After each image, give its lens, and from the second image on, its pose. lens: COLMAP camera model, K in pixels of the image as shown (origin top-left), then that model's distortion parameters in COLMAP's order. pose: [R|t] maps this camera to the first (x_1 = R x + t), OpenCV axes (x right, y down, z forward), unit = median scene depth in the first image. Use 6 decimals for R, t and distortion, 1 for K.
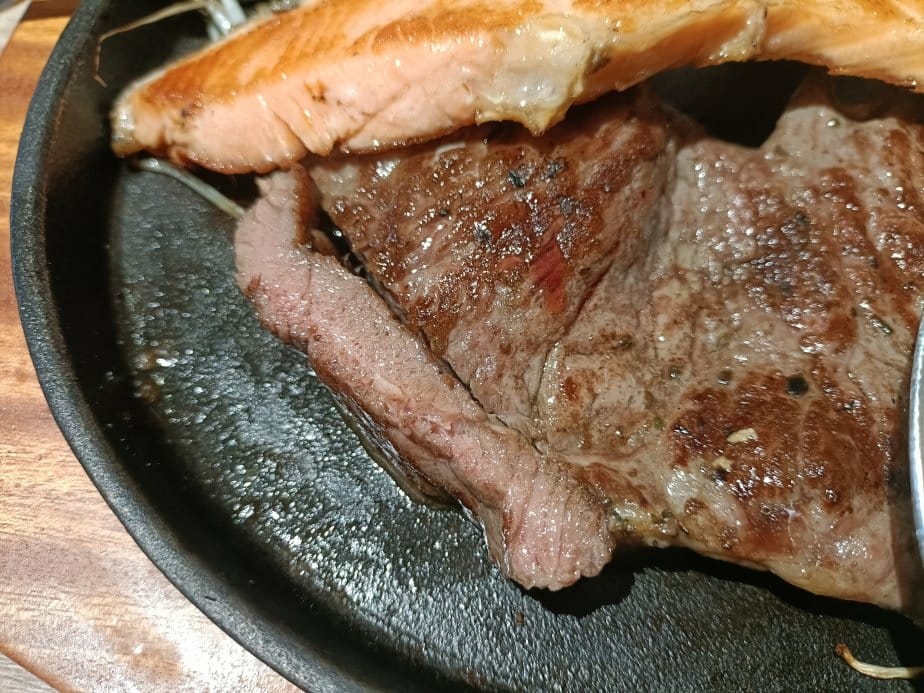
lens RADIAL K [[679.3, 0, 517.1], [0, 679.3, 357.1], [0, 0, 1]] dist [-0.042827, -0.005095]
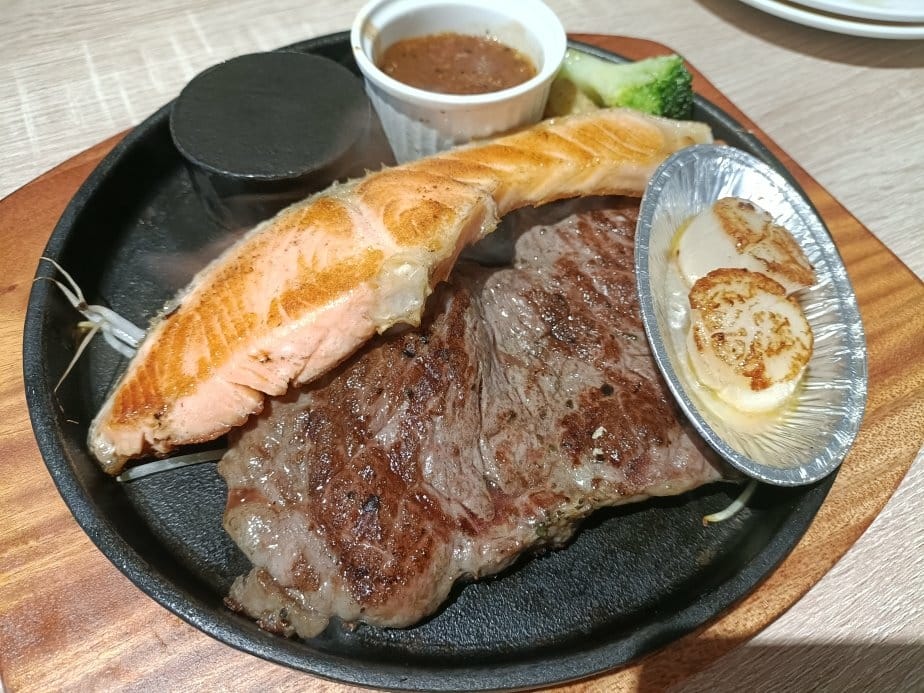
lens RADIAL K [[687.9, 0, 462.0], [0, 687.9, 346.5], [0, 0, 1]] dist [-0.005278, -0.011531]
pose [[0.841817, -0.426805, 0.330426, -0.420477], [0.452875, 0.891572, -0.002150, -0.219188], [-0.293681, 0.151451, 0.943829, -0.548530]]
